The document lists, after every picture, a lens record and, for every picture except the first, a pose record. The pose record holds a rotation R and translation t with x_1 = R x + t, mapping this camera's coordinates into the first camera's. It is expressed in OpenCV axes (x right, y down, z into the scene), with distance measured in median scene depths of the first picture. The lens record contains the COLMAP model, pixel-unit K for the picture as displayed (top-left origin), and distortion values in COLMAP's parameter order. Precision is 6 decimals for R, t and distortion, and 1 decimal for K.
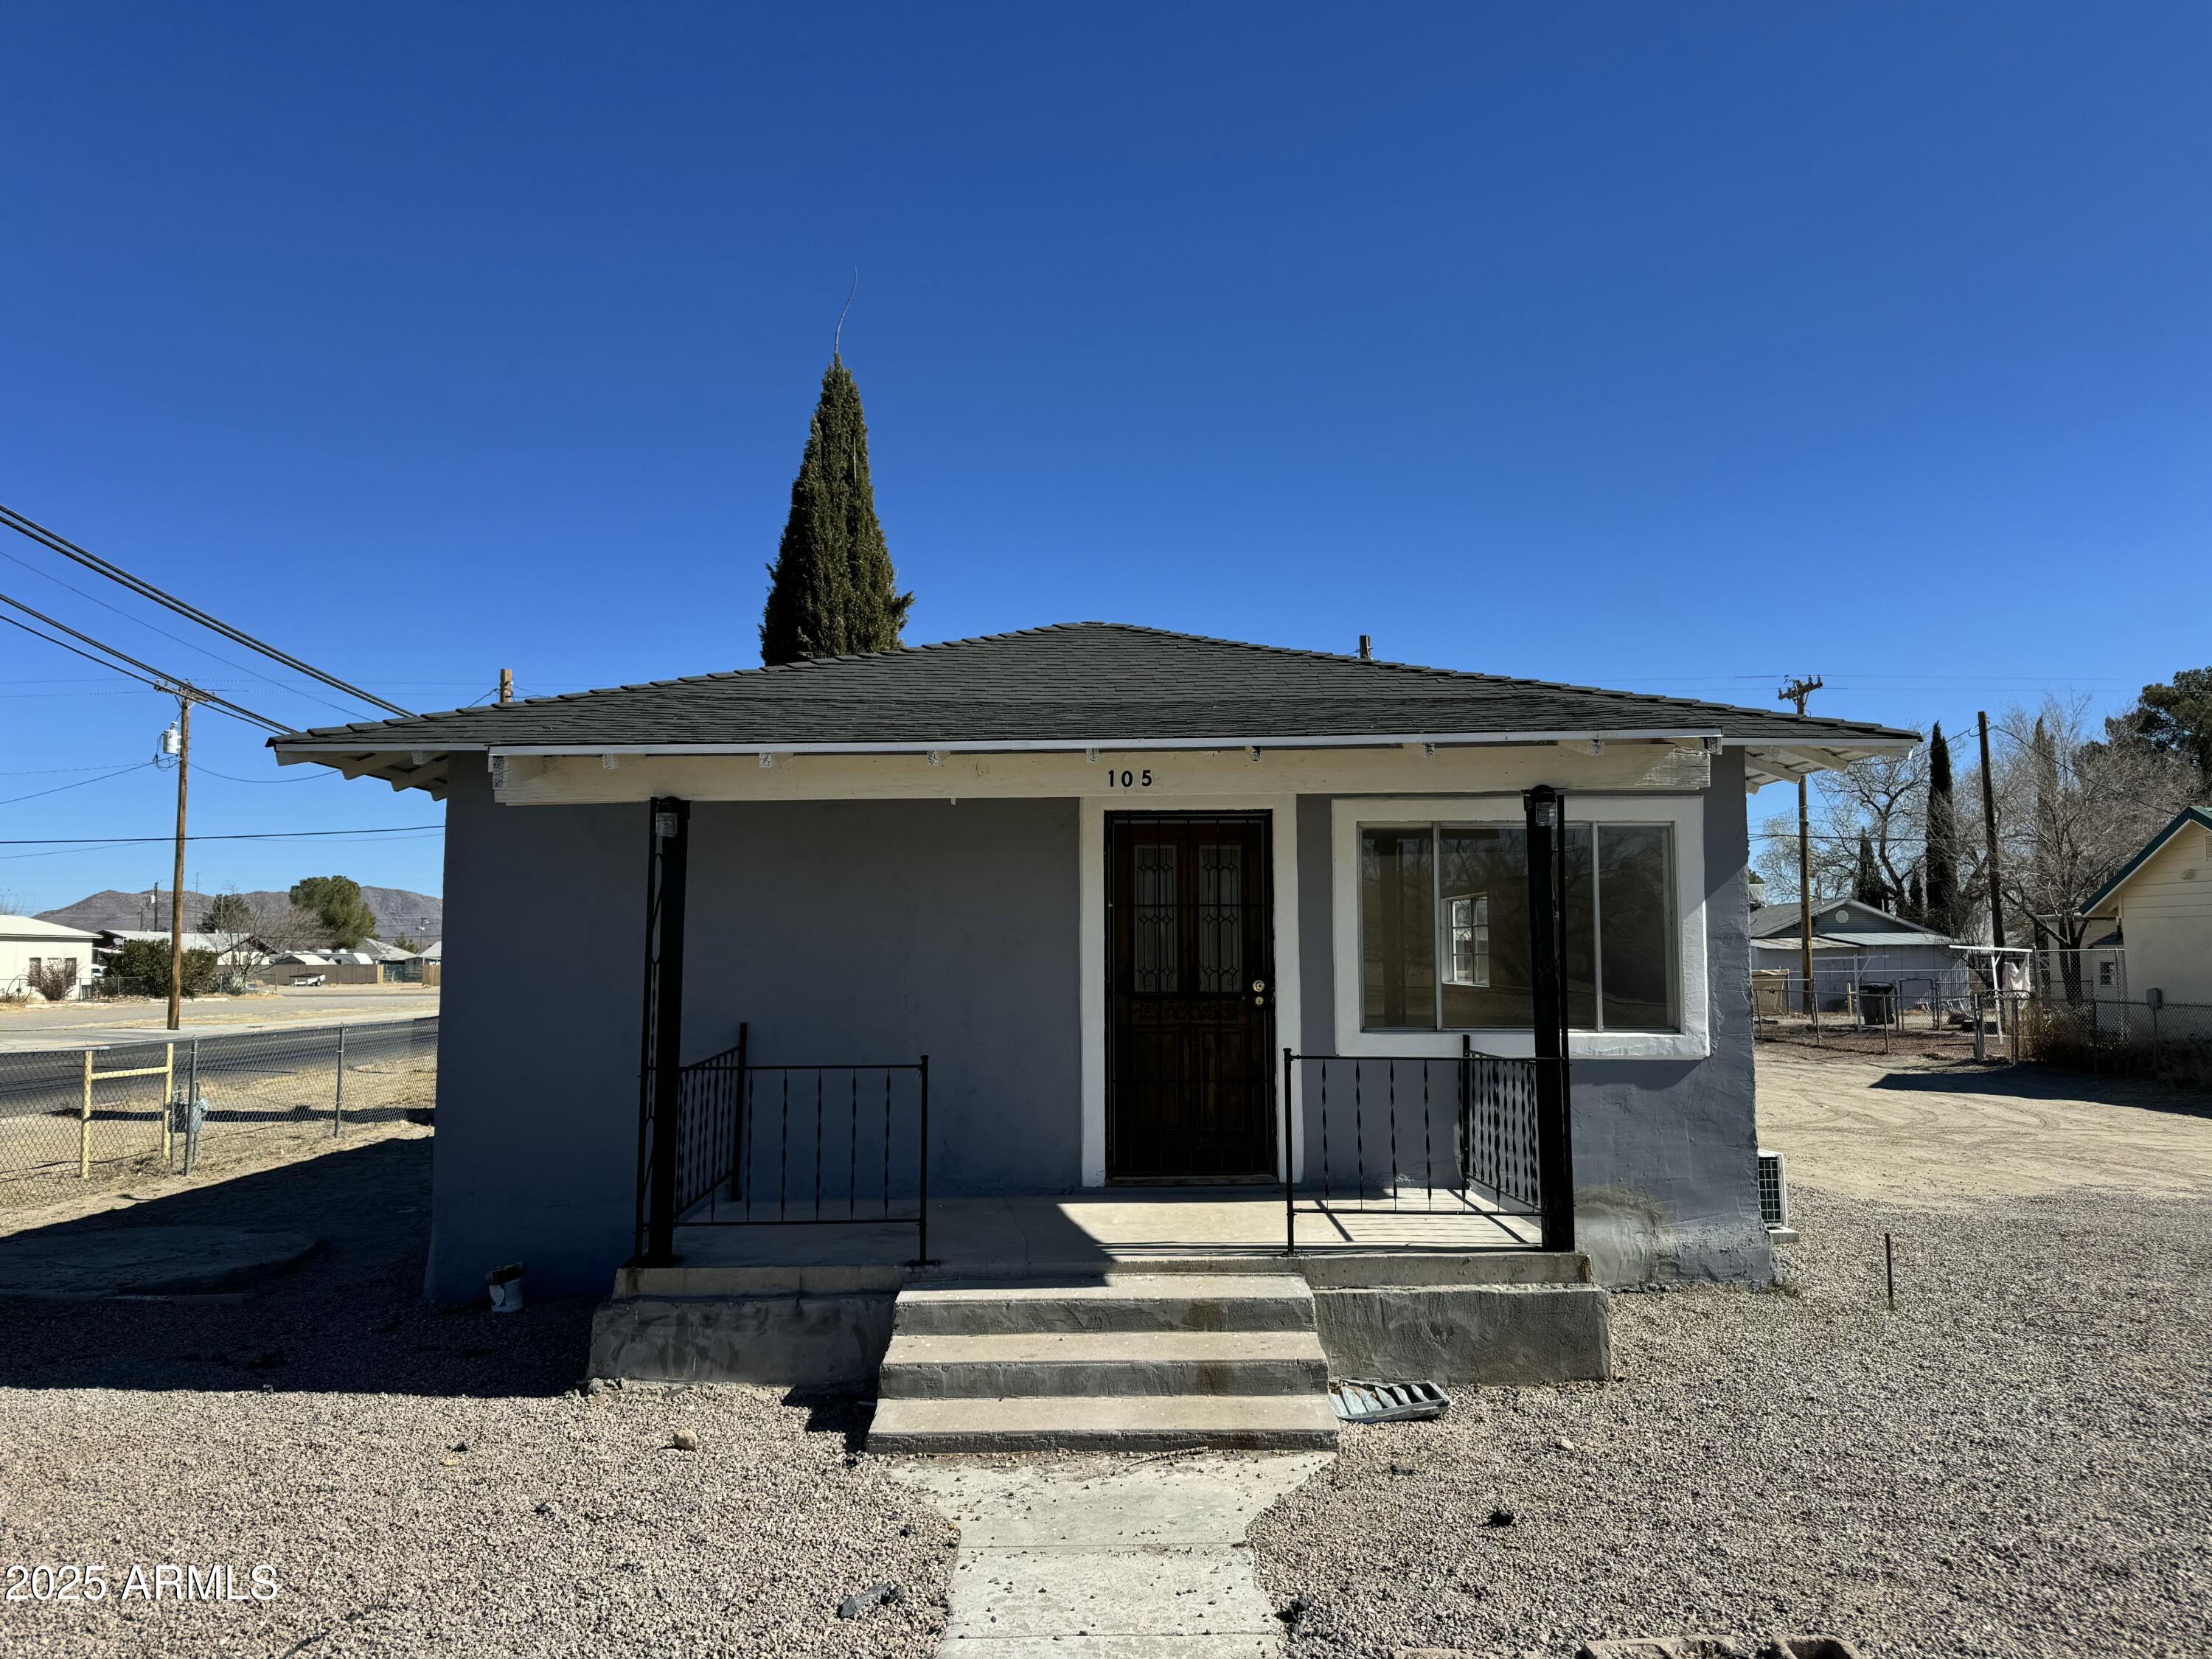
lens RADIAL K [[1572.3, 0, 1091.9], [0, 1572.3, 832.6], [0, 0, 1]] dist [0.055307, -0.051453]
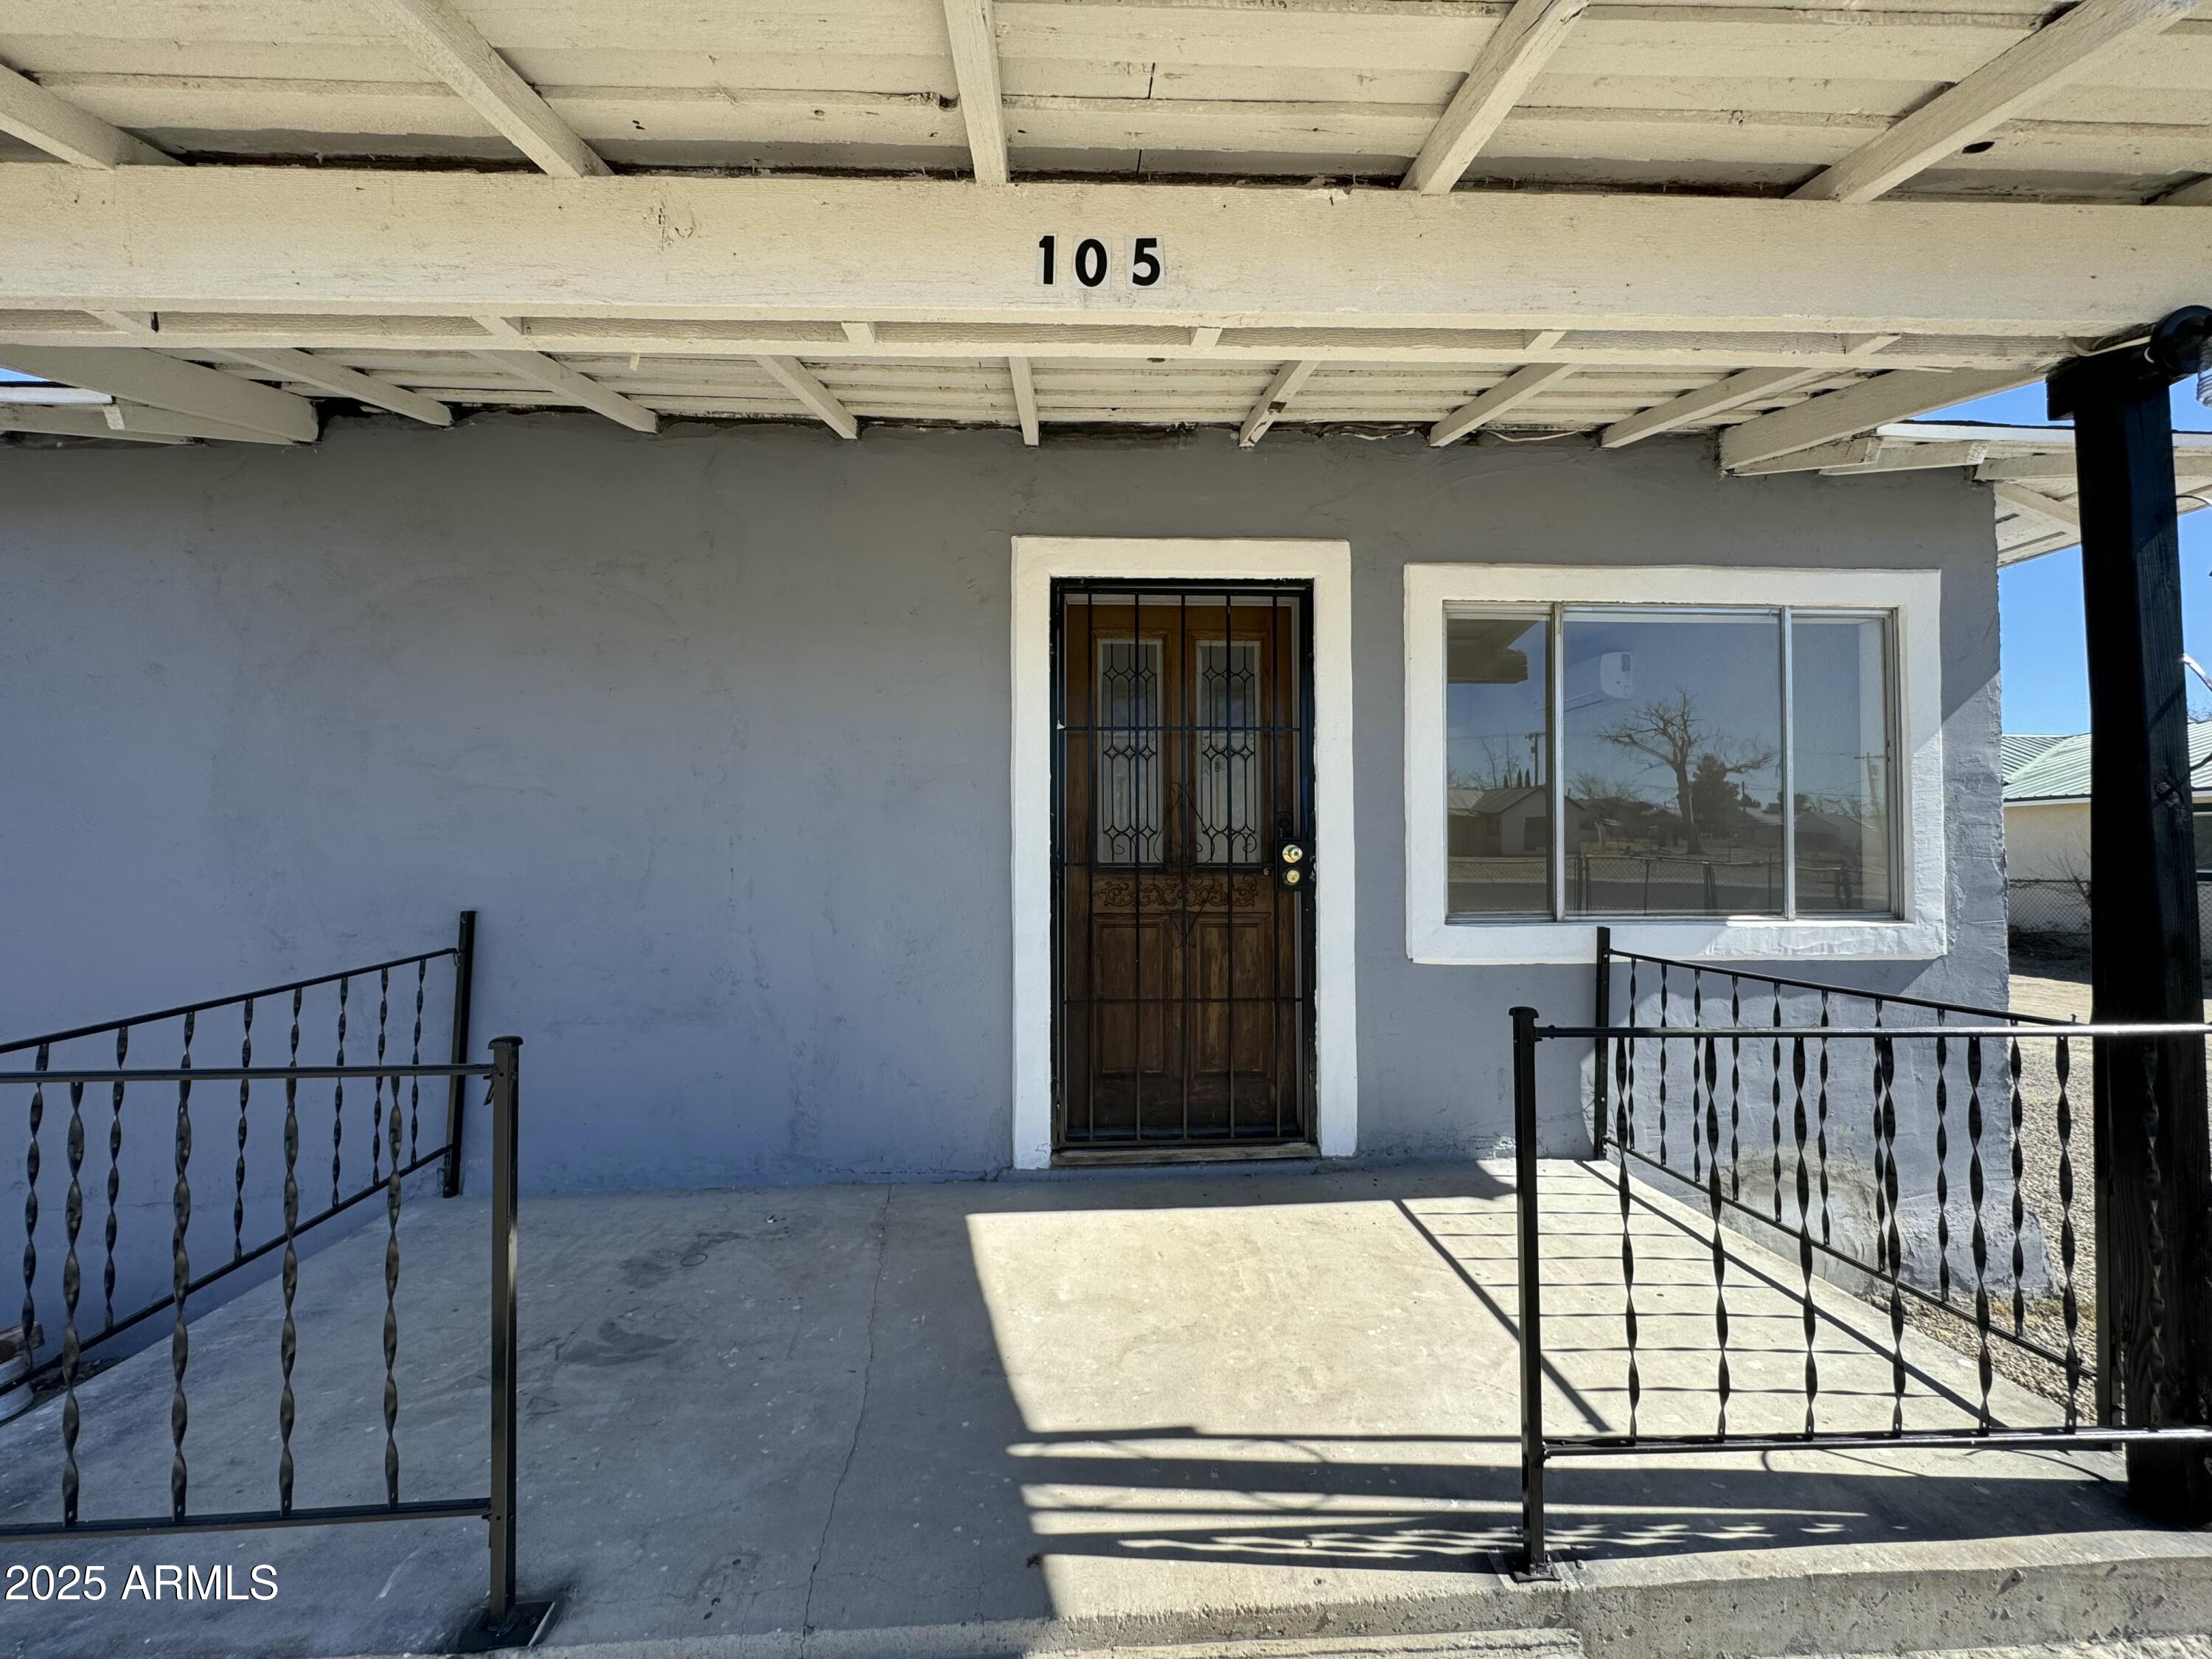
lens RADIAL K [[904.5, 0, 1106.0], [0, 904.5, 829.5], [0, 0, 1]] dist [-0.001739, -0.000124]
pose [[0.998834, 0.000842, 0.048269, 0.012857], [-0.003610, 0.998352, 0.057278, 0.066818], [-0.048142, -0.057386, 0.997191, 0.635260]]
